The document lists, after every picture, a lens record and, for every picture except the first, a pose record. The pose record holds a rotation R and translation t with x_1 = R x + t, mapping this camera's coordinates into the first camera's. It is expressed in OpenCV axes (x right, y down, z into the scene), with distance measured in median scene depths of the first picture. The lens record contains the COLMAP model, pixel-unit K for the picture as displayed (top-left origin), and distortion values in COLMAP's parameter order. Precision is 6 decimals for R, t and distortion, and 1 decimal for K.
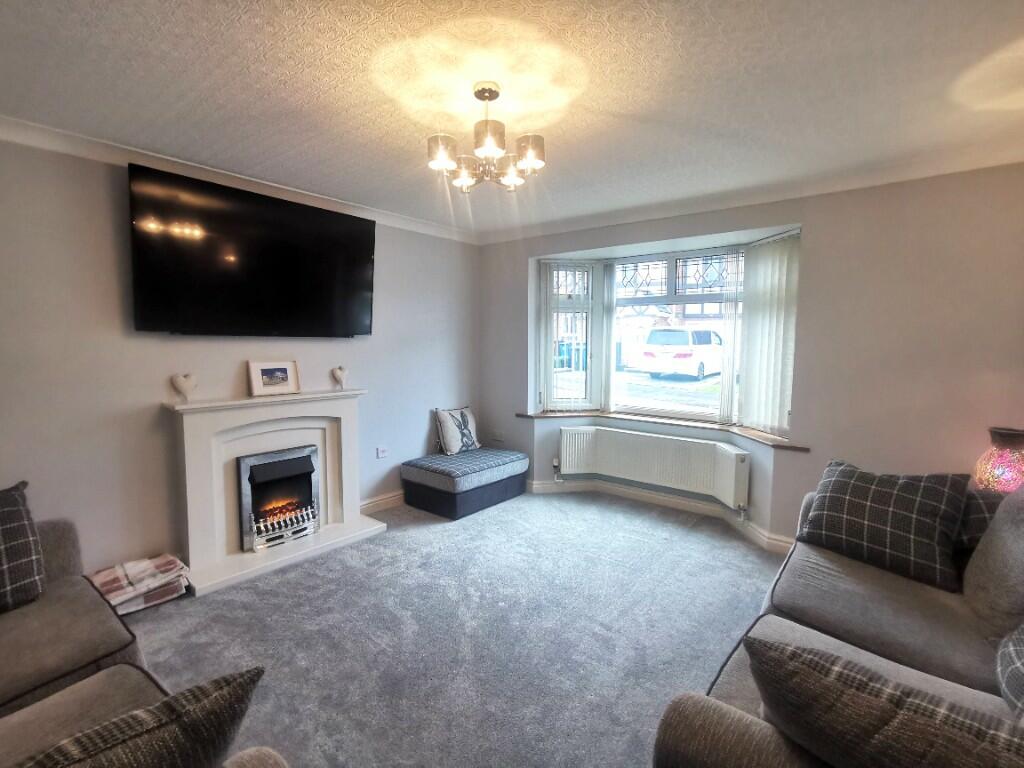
lens RADIAL K [[493.2, 0, 510.4], [0, 493.2, 385.9], [0, 0, 1]] dist [-0.001164, 0.000137]
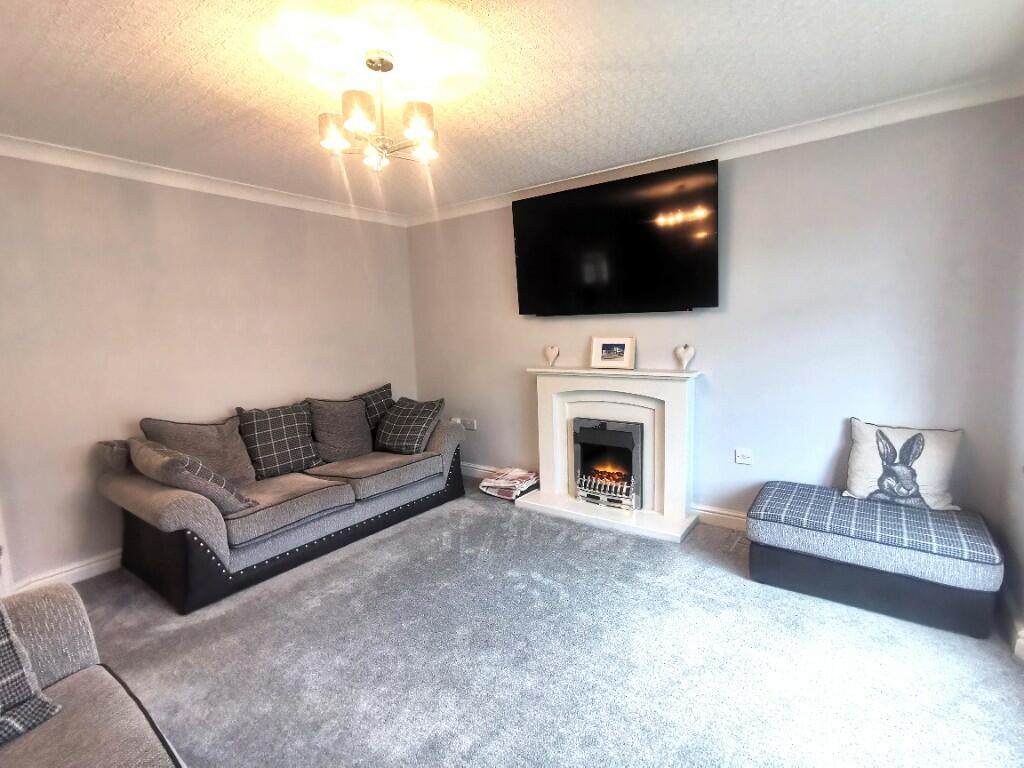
lens RADIAL K [[493.2, 0, 510.6], [0, 493.2, 381.9], [0, 0, 1]] dist [-0.001164, 0.000137]
pose [[0.064400, 0.107234, -0.992146, 0.557573], [-0.058243, 0.992919, 0.103537, -0.049787], [0.996223, 0.051118, 0.070190, 0.685114]]
